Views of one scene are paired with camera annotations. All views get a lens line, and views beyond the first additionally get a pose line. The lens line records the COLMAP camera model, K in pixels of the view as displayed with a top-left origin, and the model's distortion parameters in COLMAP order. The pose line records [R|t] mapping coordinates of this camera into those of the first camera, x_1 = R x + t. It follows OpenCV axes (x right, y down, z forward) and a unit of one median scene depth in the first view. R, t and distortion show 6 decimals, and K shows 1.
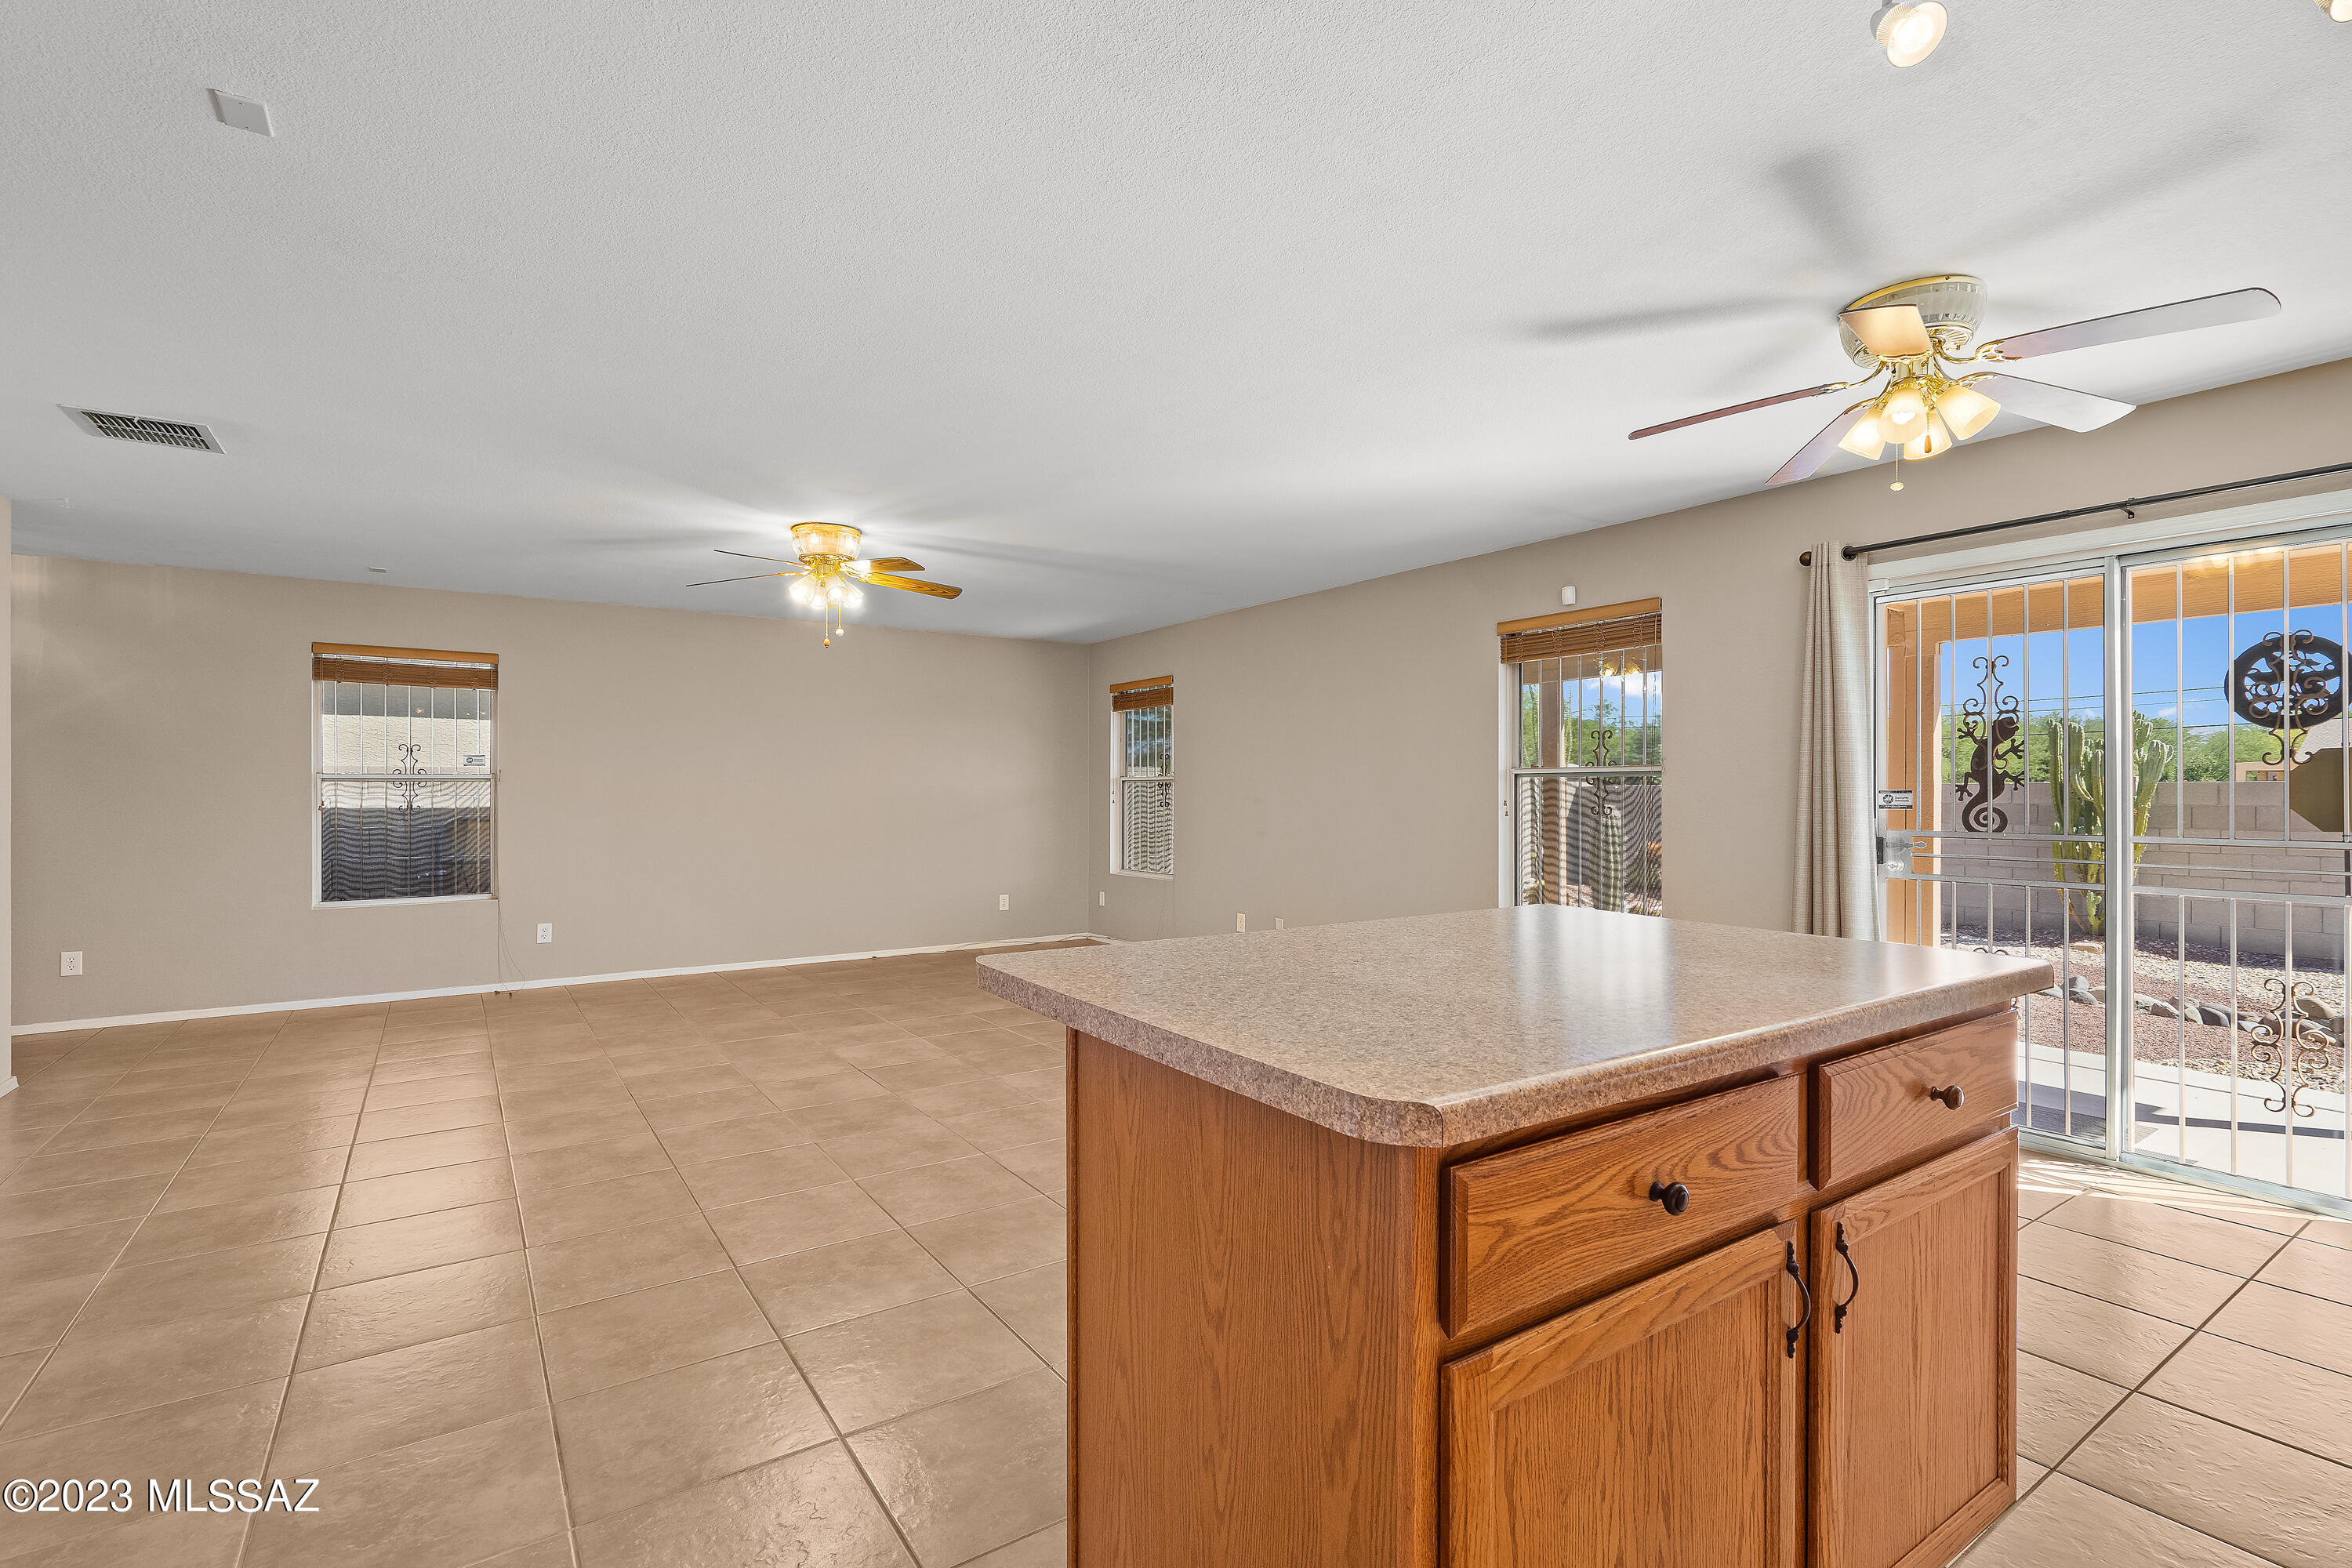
lens RADIAL K [[1095.7, 0, 1170.0], [0, 1095.7, 770.8], [0, 0, 1]] dist [-0.008925, 0.003533]
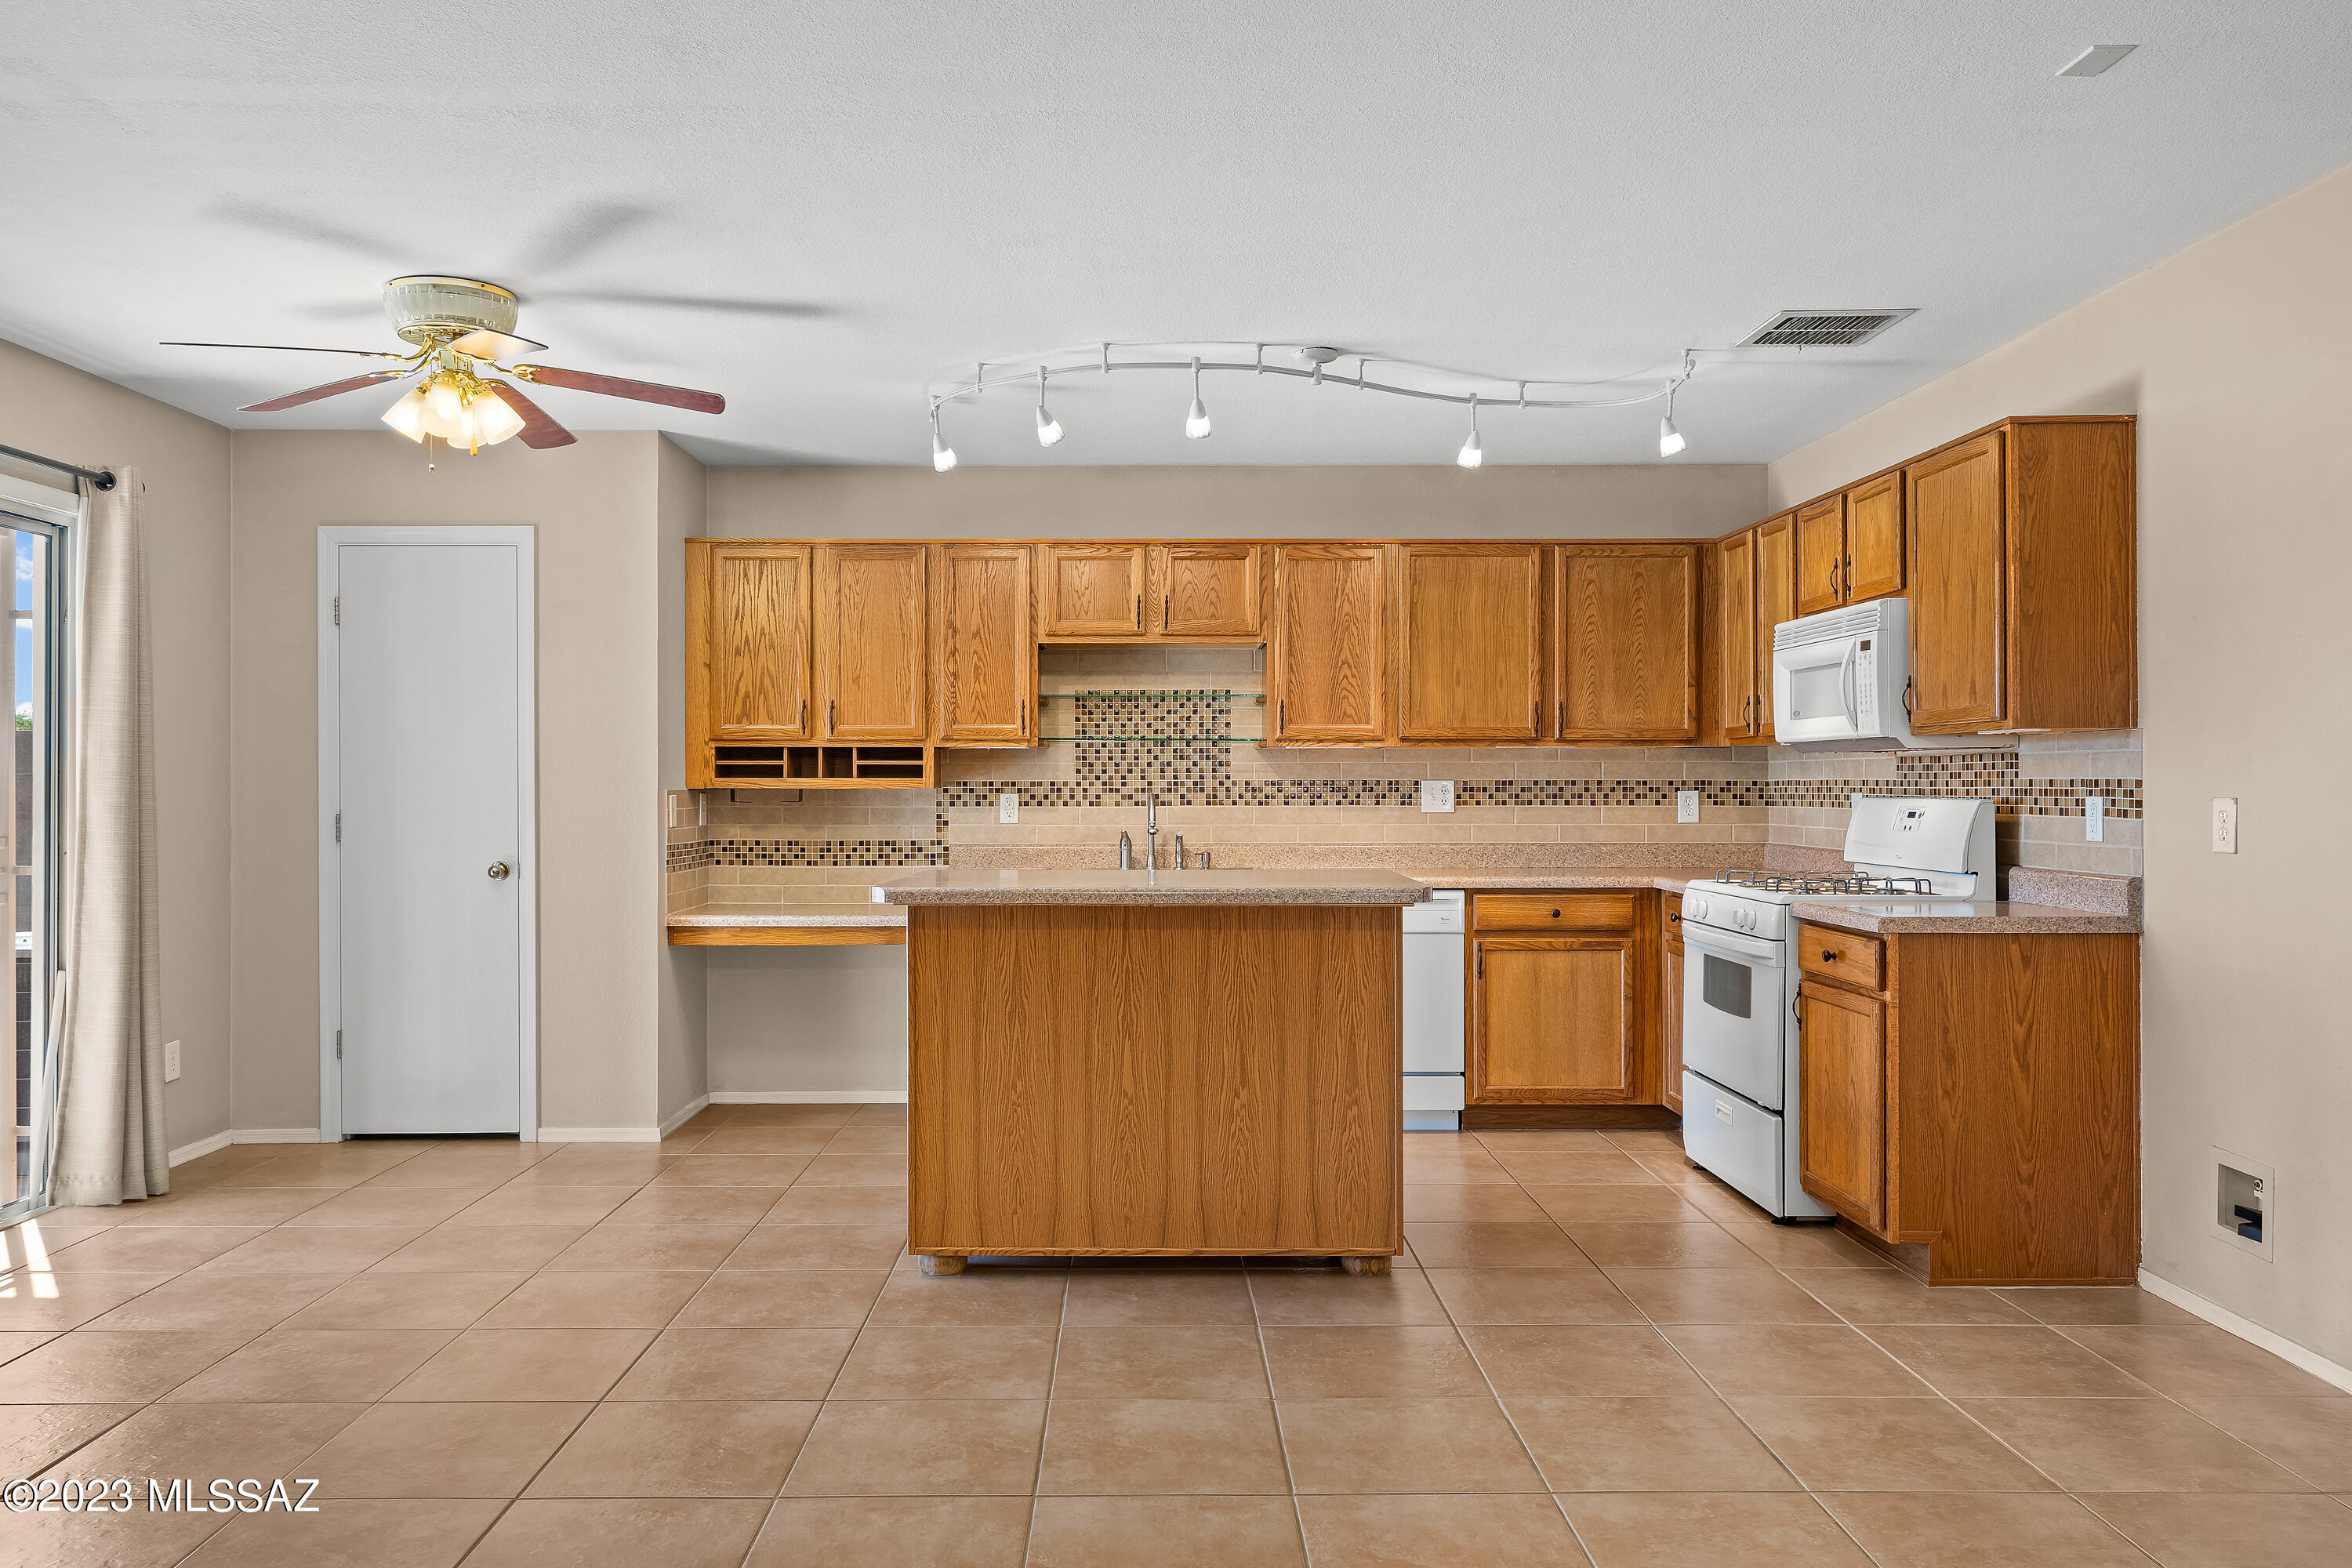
lens RADIAL K [[1690.3, 0, 1160.2], [0, 1690.3, 783.9], [0, 0, 1]] dist [0.003180, 0.005242]
pose [[-0.836279, 0.003516, 0.548292, -0.486247], [-0.005302, 0.999881, -0.014498, 0.025892], [-0.548278, -0.015031, -0.836161, 1.346533]]
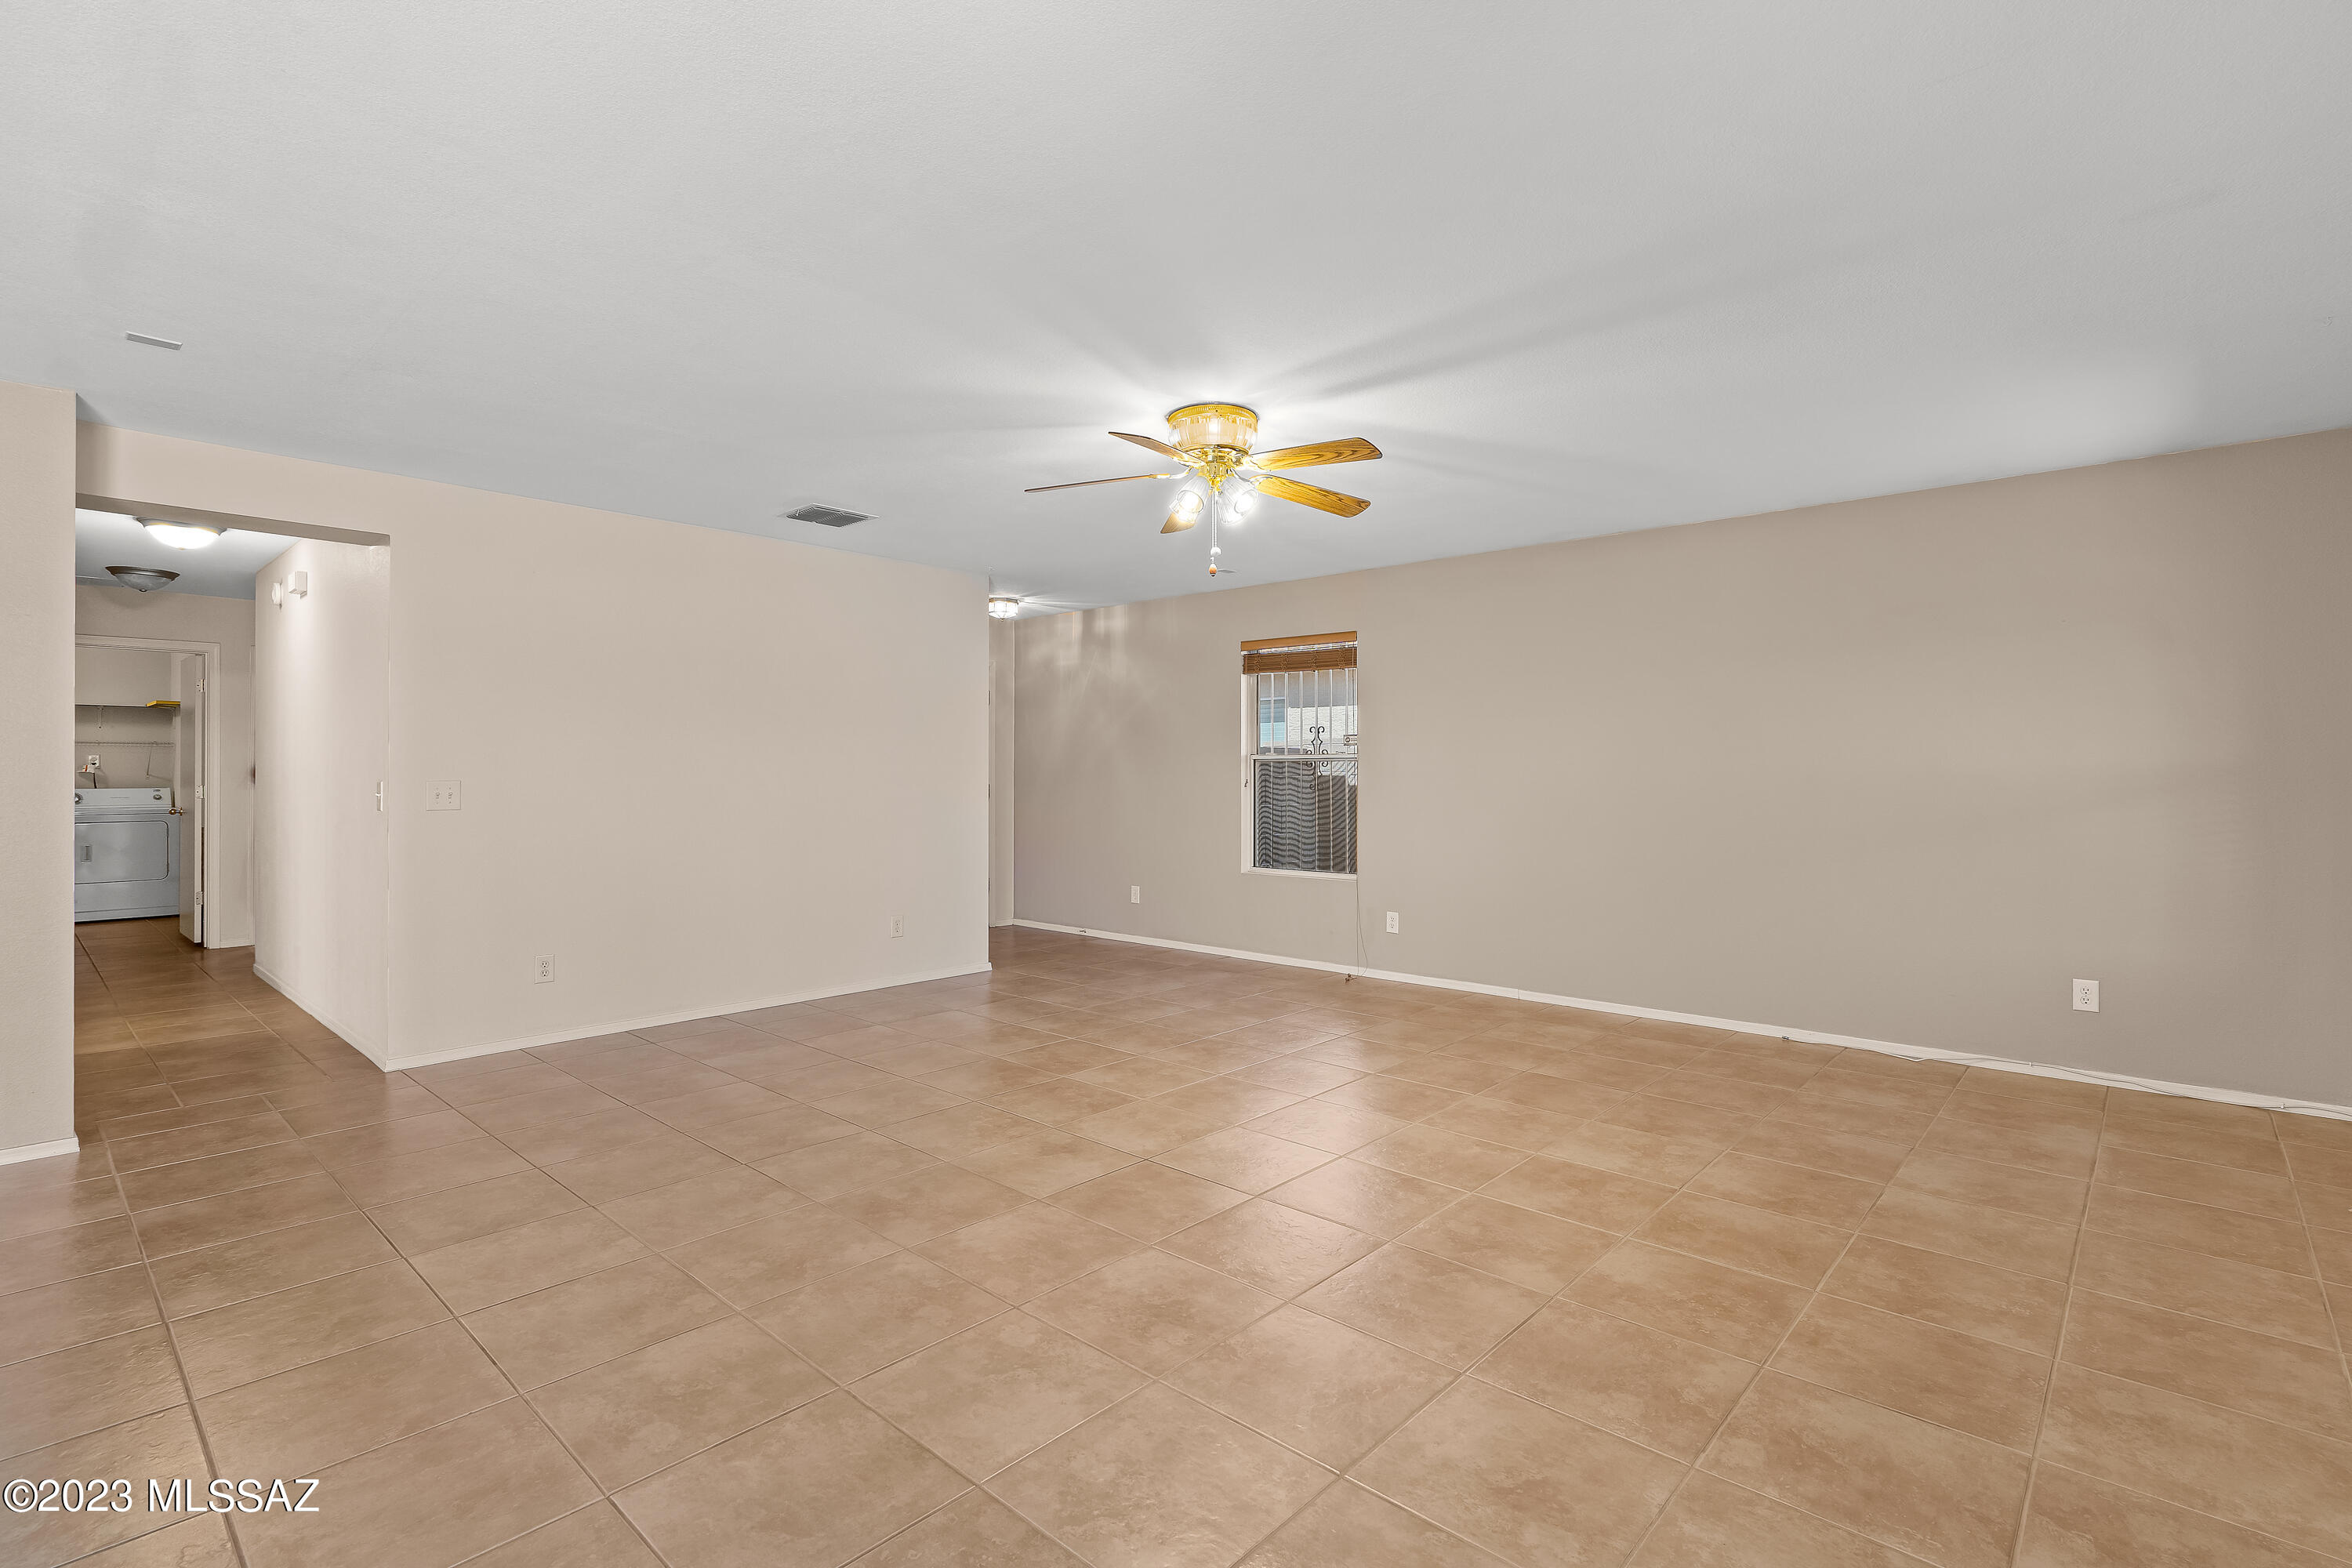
lens RADIAL K [[1095.7, 0, 1173.7], [0, 1095.7, 782.9], [0, 0, 1]] dist [-0.008925, 0.003533]
pose [[0.240890, 0.015239, -0.970433, 0.516963], [0.014550, 0.999708, 0.019311, 0.014093], [0.970443, -0.018771, 0.240598, 1.047951]]
